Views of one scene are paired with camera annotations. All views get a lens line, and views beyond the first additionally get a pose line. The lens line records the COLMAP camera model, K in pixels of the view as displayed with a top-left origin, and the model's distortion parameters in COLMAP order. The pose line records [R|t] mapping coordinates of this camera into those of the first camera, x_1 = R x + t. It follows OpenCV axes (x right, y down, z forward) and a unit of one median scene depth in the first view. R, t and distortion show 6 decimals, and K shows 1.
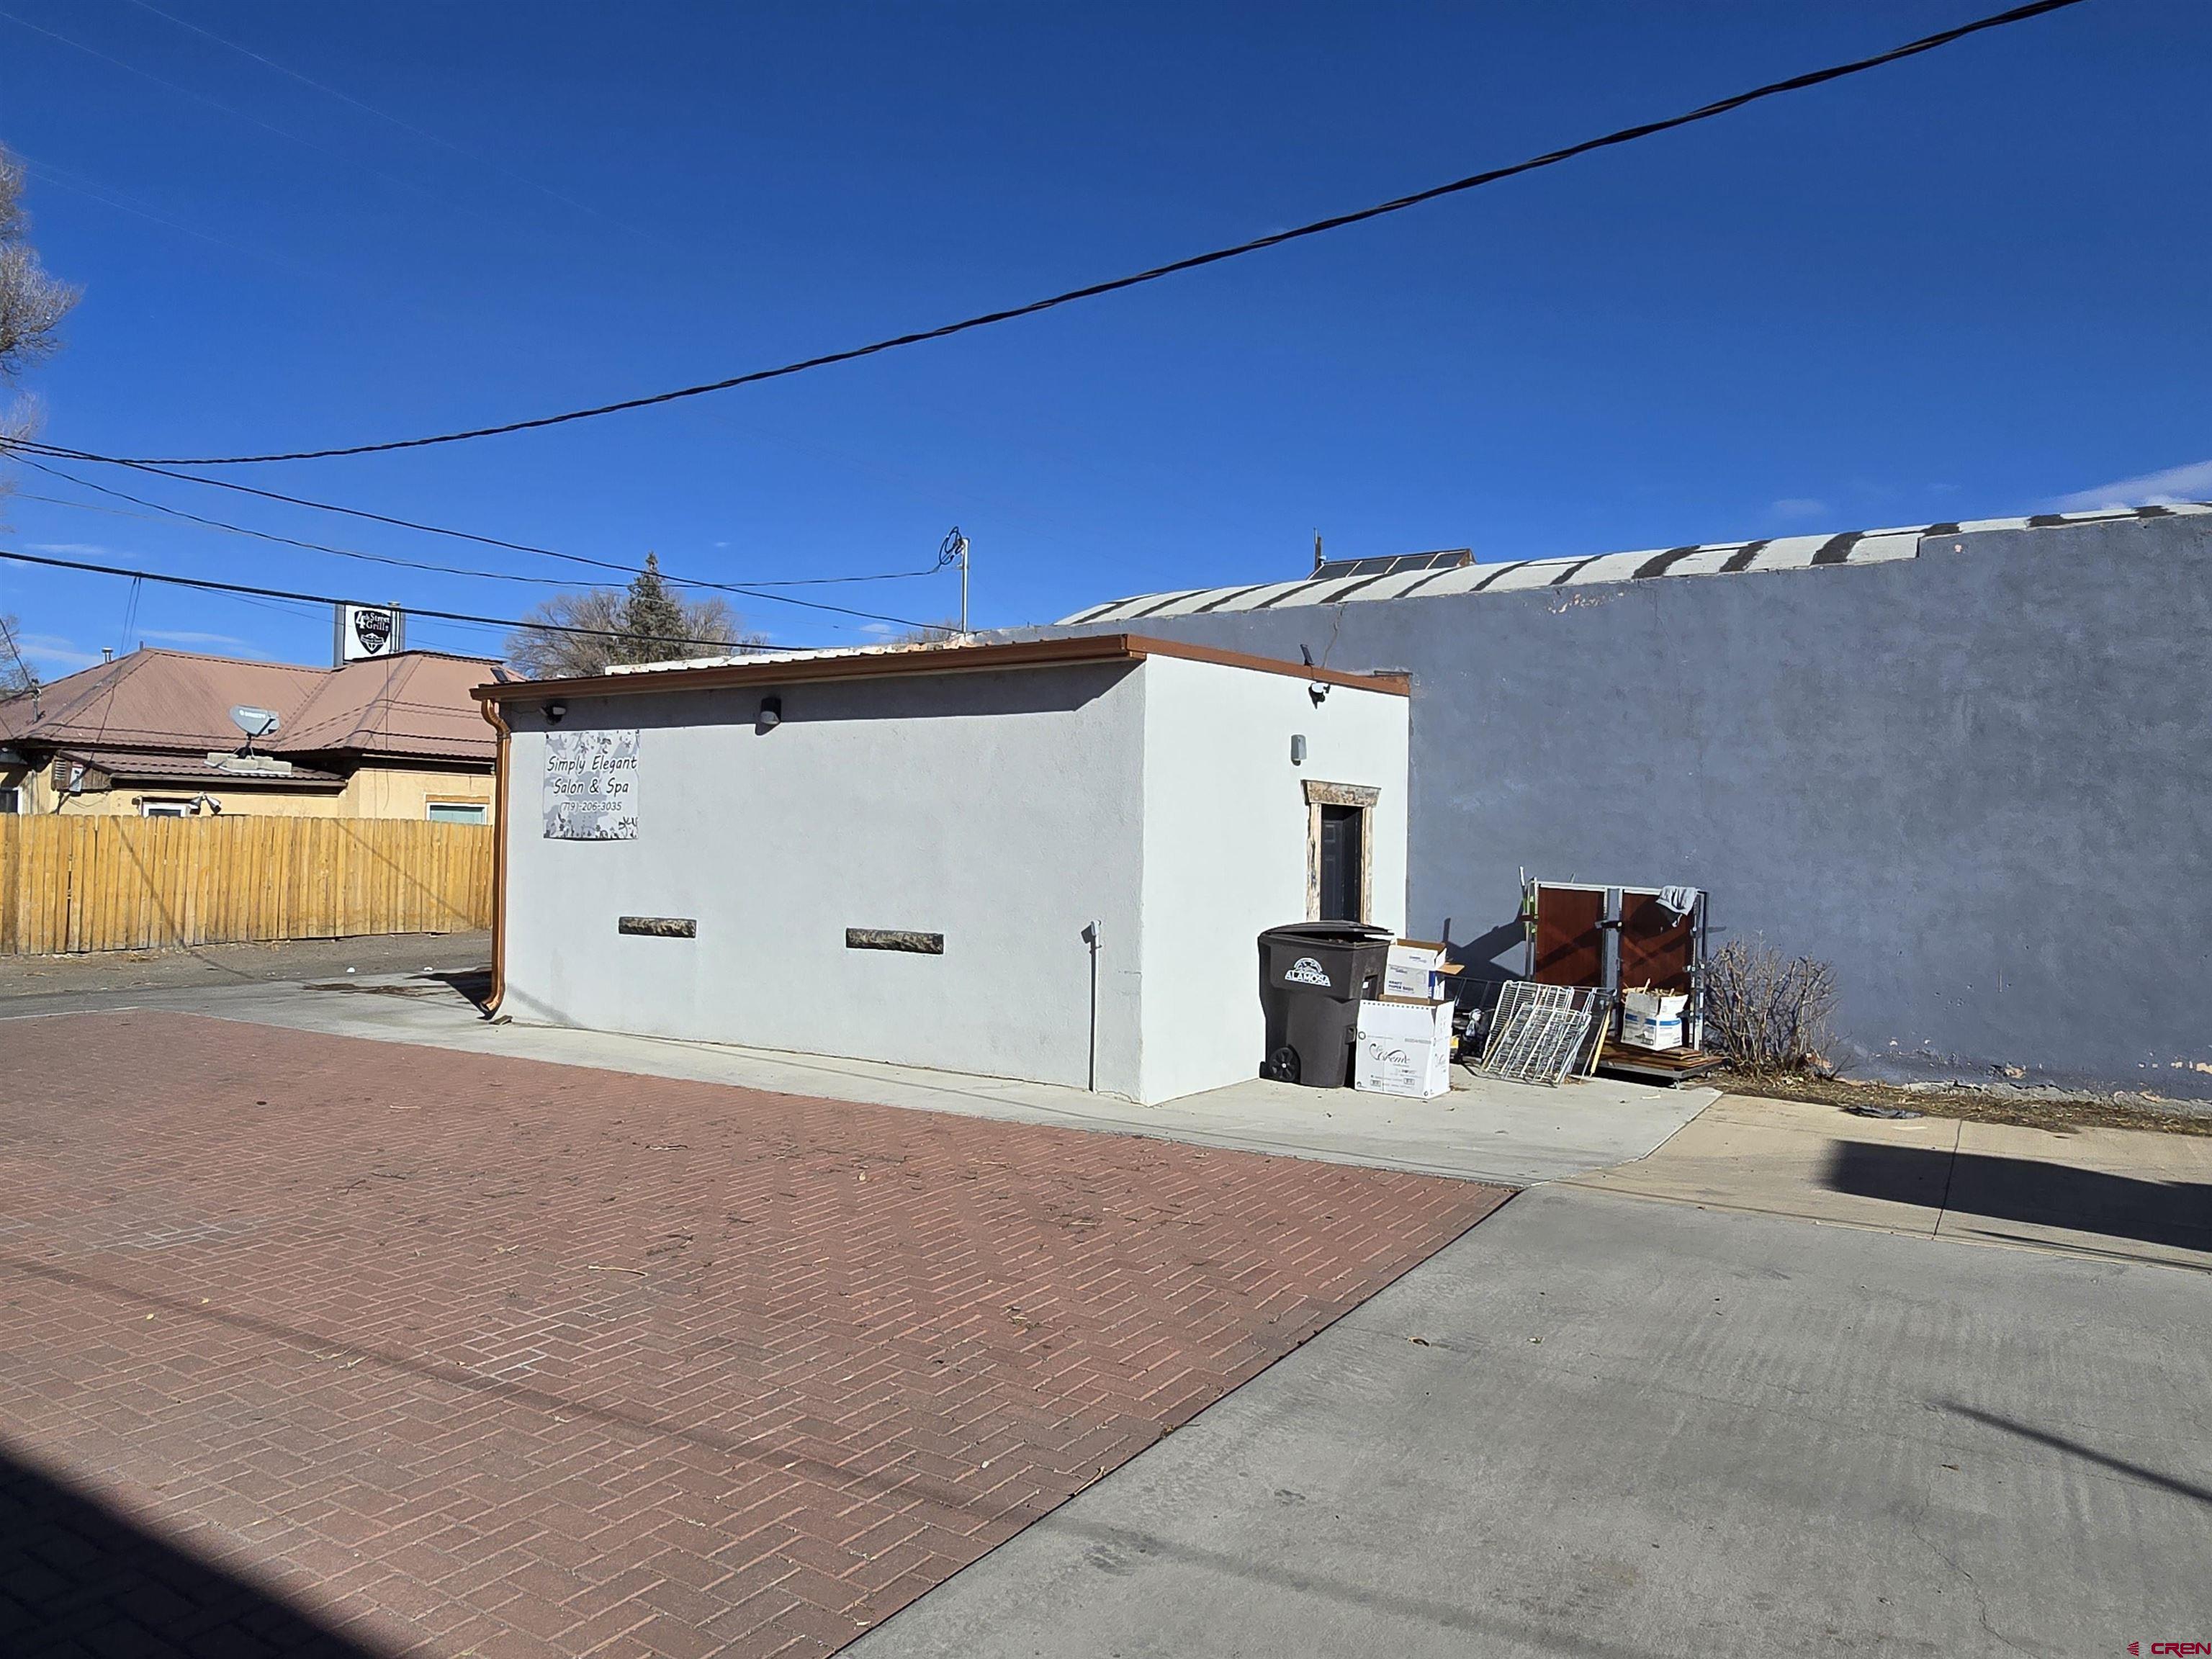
lens RADIAL K [[896.3, 0, 1106.7], [0, 896.3, 833.6], [0, 0, 1]] dist [-0.001884, 0.001294]
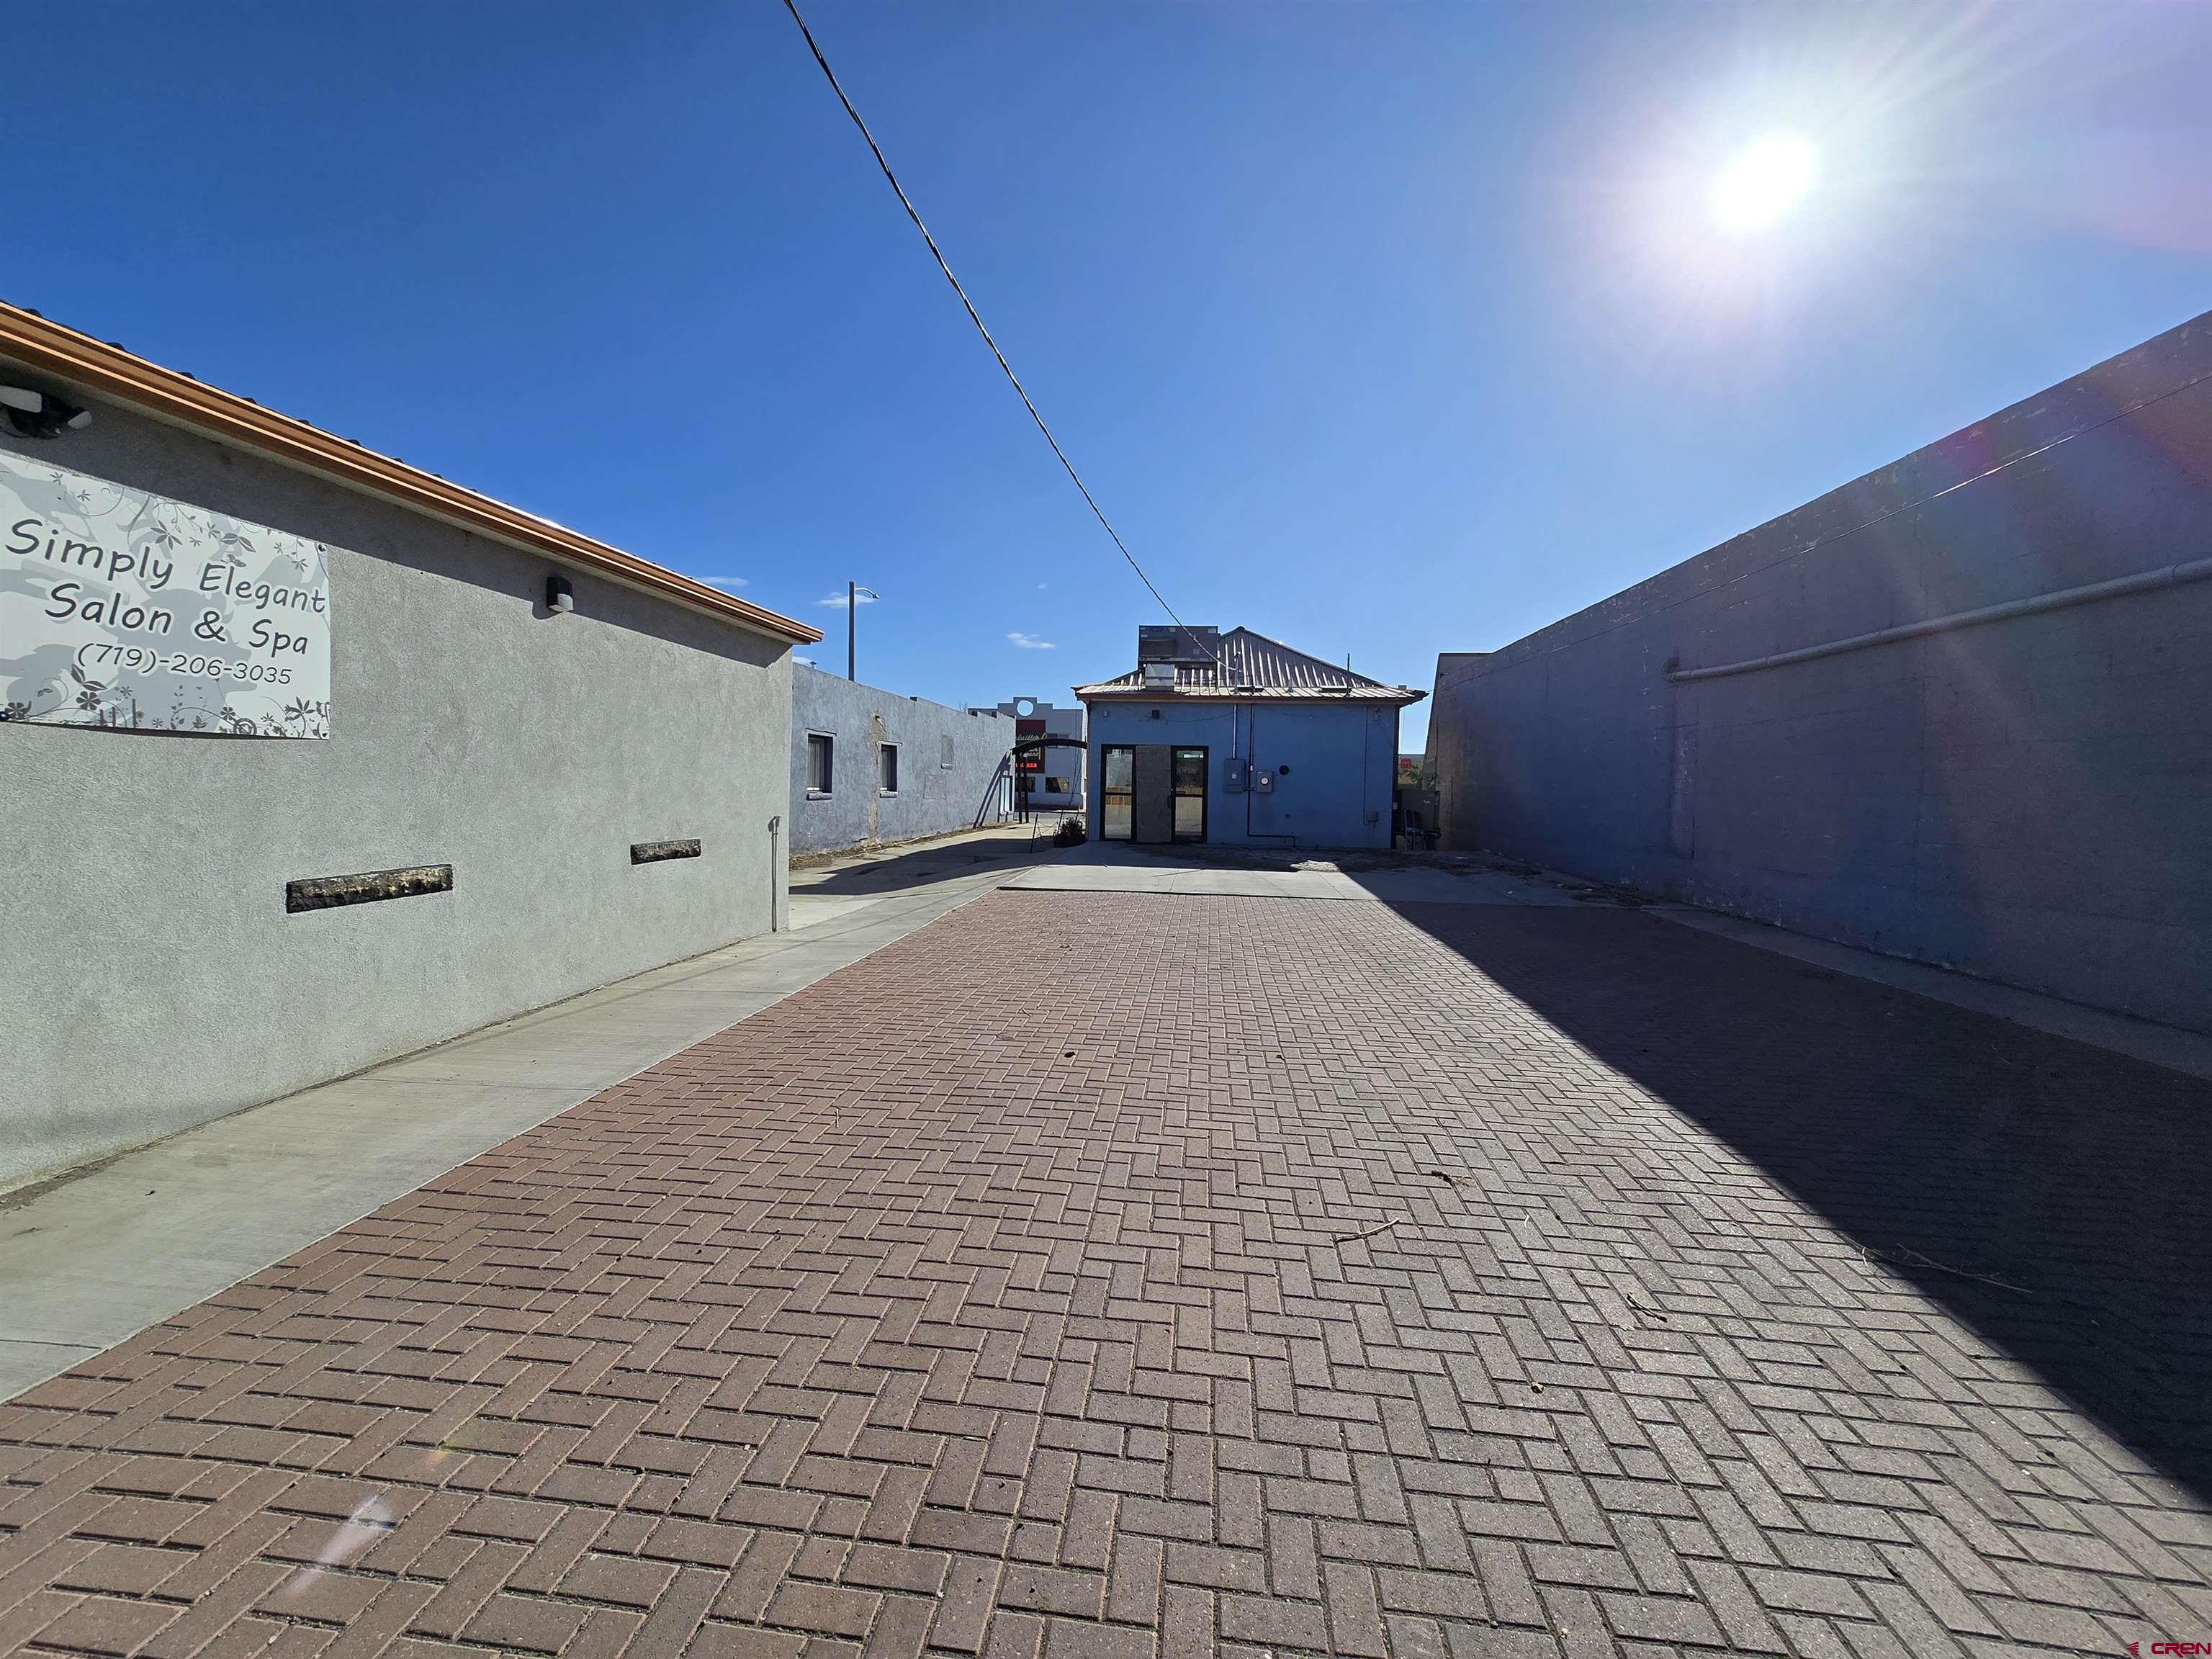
lens RADIAL K [[896.3, 0, 1107.0], [0, 896.3, 826.7], [0, 0, 1]] dist [-0.001884, 0.001294]
pose [[-0.281745, -0.056231, 0.957840, -1.192257], [-0.022378, 0.998395, 0.052029, 0.019949], [-0.959228, -0.006776, -0.282551, 0.676020]]
